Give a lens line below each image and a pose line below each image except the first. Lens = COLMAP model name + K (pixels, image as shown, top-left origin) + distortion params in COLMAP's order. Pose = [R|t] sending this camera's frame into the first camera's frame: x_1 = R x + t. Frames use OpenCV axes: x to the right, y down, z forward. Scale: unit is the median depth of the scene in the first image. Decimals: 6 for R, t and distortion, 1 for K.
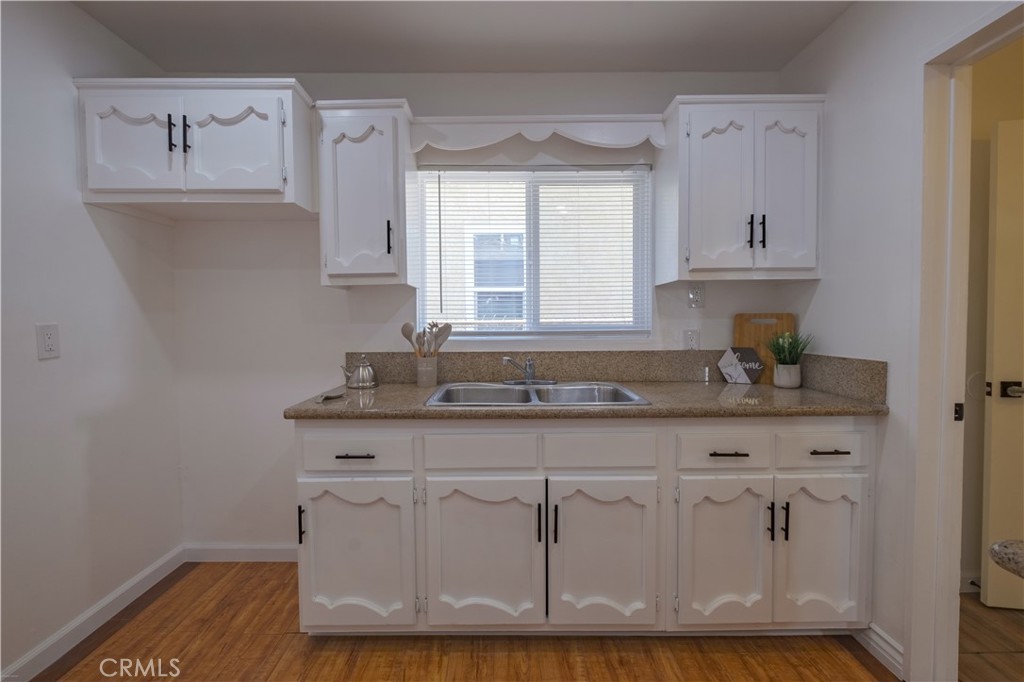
lens RADIAL K [[448.9, 0, 503.8], [0, 448.9, 338.3], [0, 0, 1]] dist [-0.003339, -0.000012]
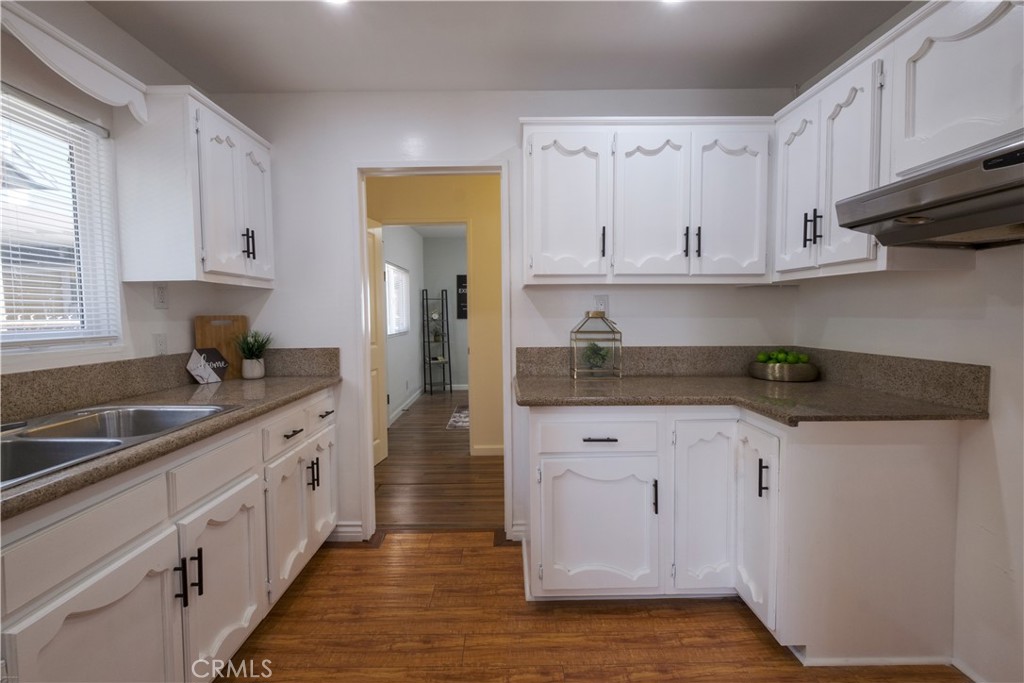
lens RADIAL K [[449.6, 0, 505.5], [0, 449.6, 337.0], [0, 0, 1]] dist [-0.000443, -0.000264]
pose [[-0.003415, -0.041952, 0.999114, -0.573262], [0.049836, 0.997871, 0.042070, -0.017156], [-0.998752, 0.049936, -0.001317, 0.351286]]
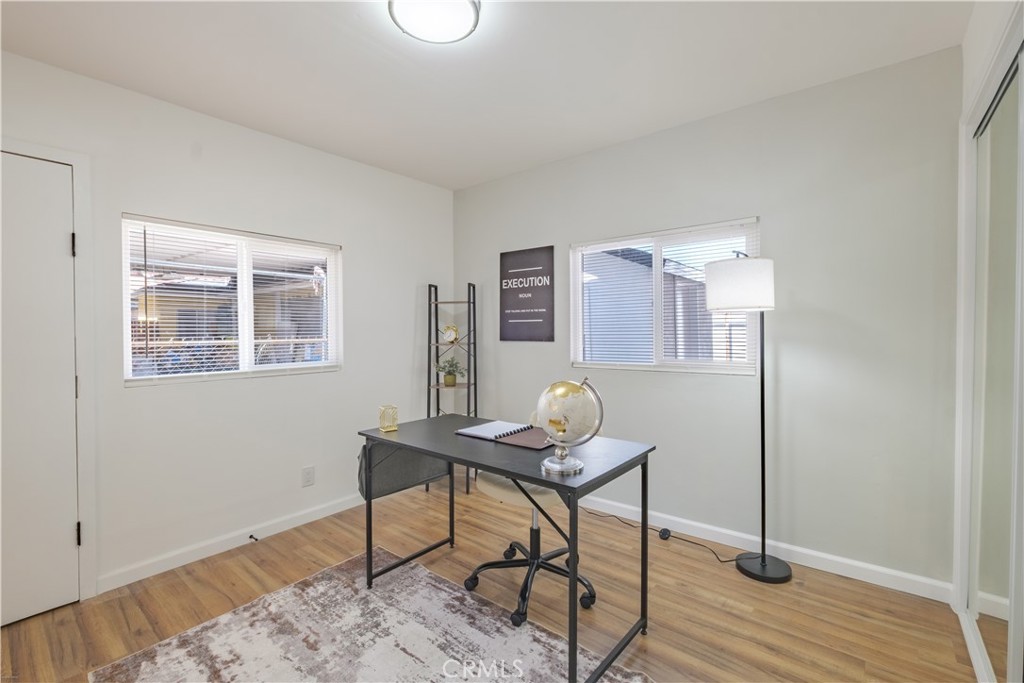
lens RADIAL K [[449.3, 0, 498.7], [0, 449.3, 338.0], [0, 0, 1]] dist [0.026298, -0.000055]
pose [[0.642497, 0.001036, 0.766288, 1.753409], [0.025869, 0.999400, -0.023042, 0.000080], [-0.765852, 0.034627, 0.642084, -0.438298]]
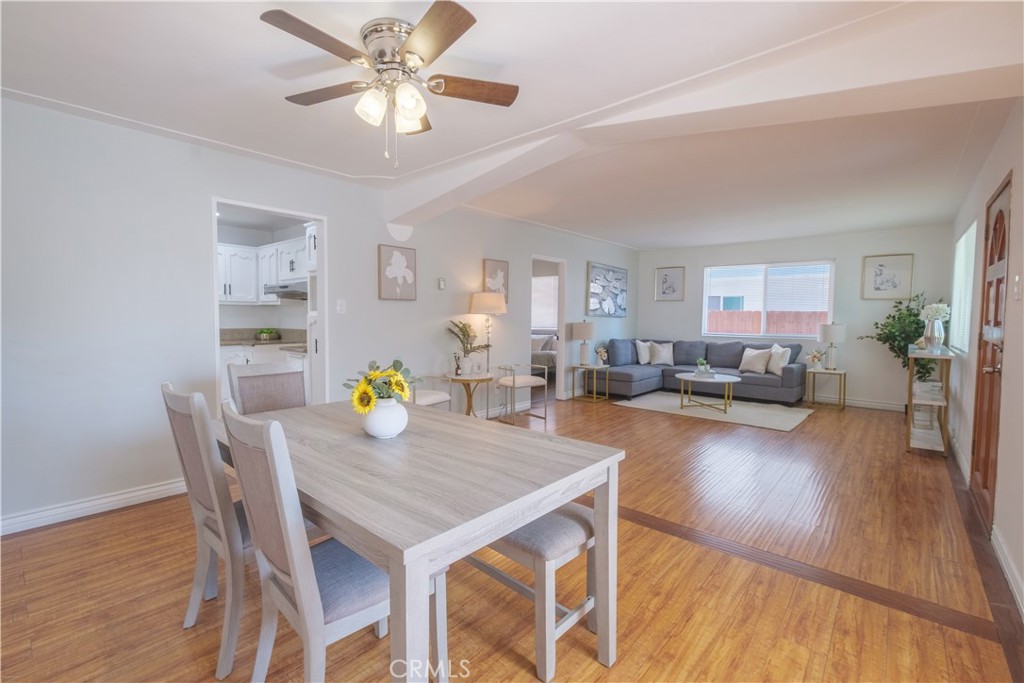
lens RADIAL K [[449.6, 0, 505.5], [0, 449.6, 337.0], [0, 0, 1]] dist [-0.000443, -0.000264]
pose [[-0.749462, -0.027297, 0.661485, -2.837426], [0.028542, 0.996888, 0.073477, -0.028574], [-0.661432, 0.073948, -0.746350, 0.914775]]
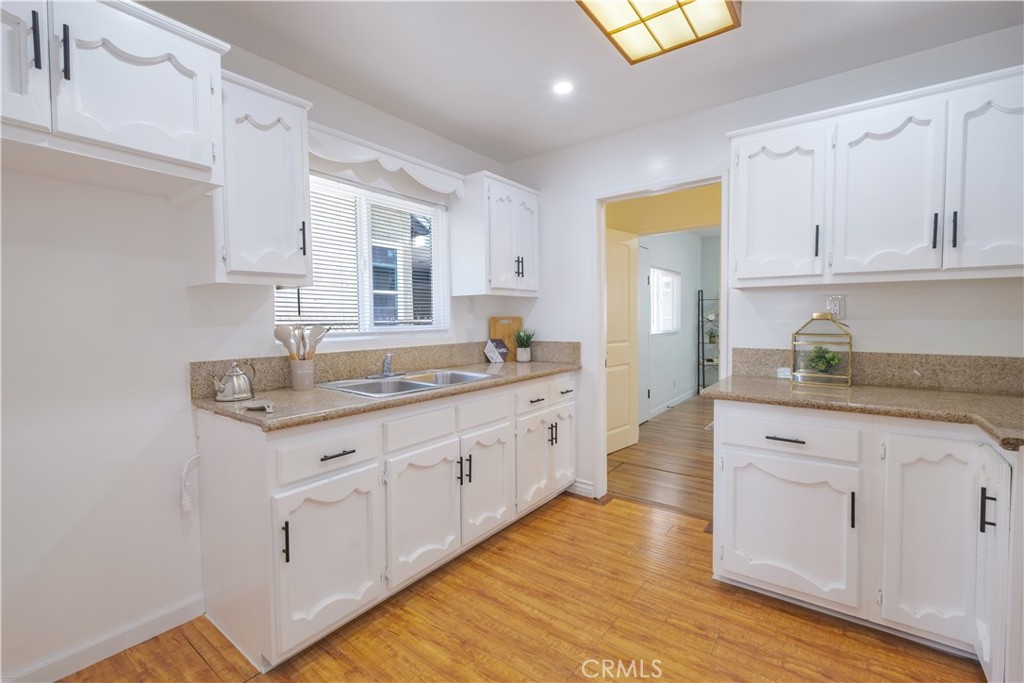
lens RADIAL K [[448.9, 0, 503.8], [0, 448.9, 338.8], [0, 0, 1]] dist [-0.003339, -0.000012]
pose [[0.607018, -0.034914, 0.793921, -0.757367], [0.036604, 0.999202, 0.015956, -0.004507], [-0.793845, 0.019375, 0.607812, 0.053685]]
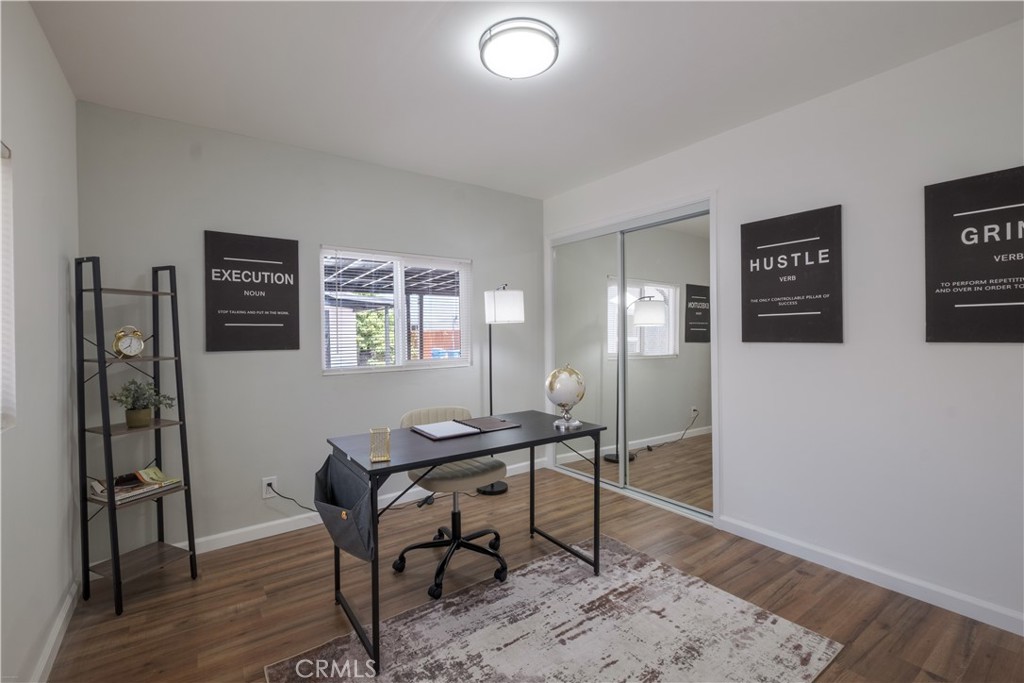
lens RADIAL K [[448.9, 0, 503.8], [0, 448.9, 338.8], [0, 0, 1]] dist [-0.003339, -0.000012]
pose [[-0.578530, 0.005235, 0.815644, 1.573884], [0.048839, 0.998408, 0.028233, -0.063508], [-0.814197, 0.056169, -0.577865, 0.788301]]
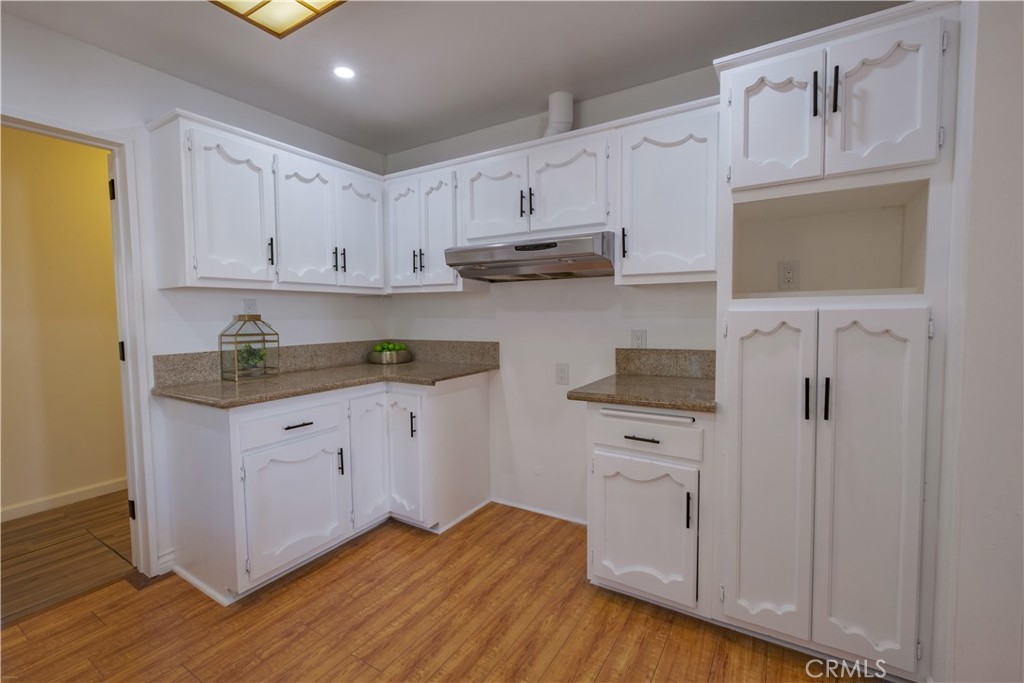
lens RADIAL K [[448.9, 0, 503.8], [0, 448.9, 338.8], [0, 0, 1]] dist [-0.003339, -0.000012]
pose [[-0.844660, -0.013733, 0.535128, -0.640557], [0.039987, 0.995259, 0.088659, -0.038687], [-0.533808, 0.096285, -0.840106, 0.790316]]
